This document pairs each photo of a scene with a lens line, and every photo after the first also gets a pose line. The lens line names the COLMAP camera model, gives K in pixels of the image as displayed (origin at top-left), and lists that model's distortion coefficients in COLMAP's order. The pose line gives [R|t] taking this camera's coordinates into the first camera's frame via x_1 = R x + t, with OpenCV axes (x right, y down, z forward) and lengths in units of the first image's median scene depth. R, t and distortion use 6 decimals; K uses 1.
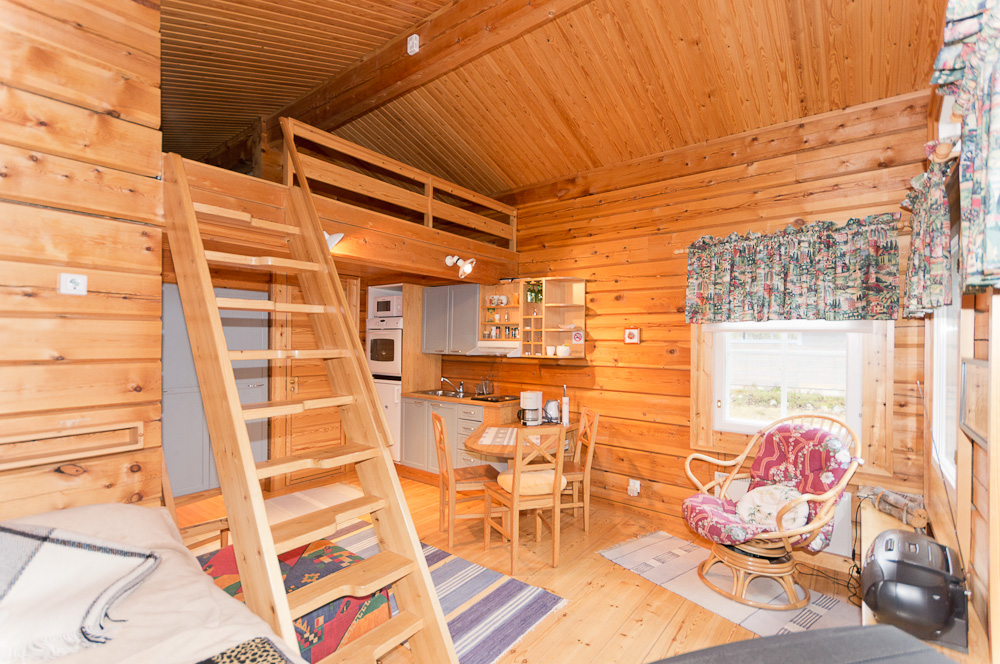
lens RADIAL K [[456.8, 0, 500.0], [0, 456.8, 337.6], [0, 0, 1]] dist [-0.001734, 0.000017]
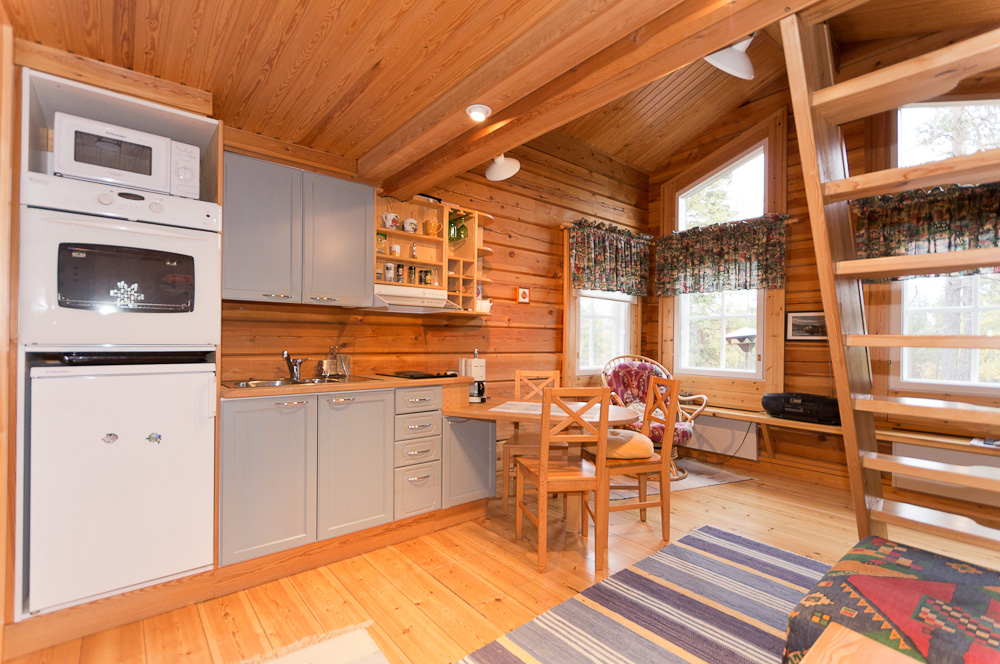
lens RADIAL K [[456.8, 0, 499.6], [0, 456.8, 336.0], [0, 0, 1]] dist [-0.001734, 0.000017]
pose [[0.217678, 0.001014, 0.976020, -0.646466], [-0.018370, 0.999827, 0.003058, 0.077264], [-0.975848, -0.018595, 0.217659, 0.782781]]
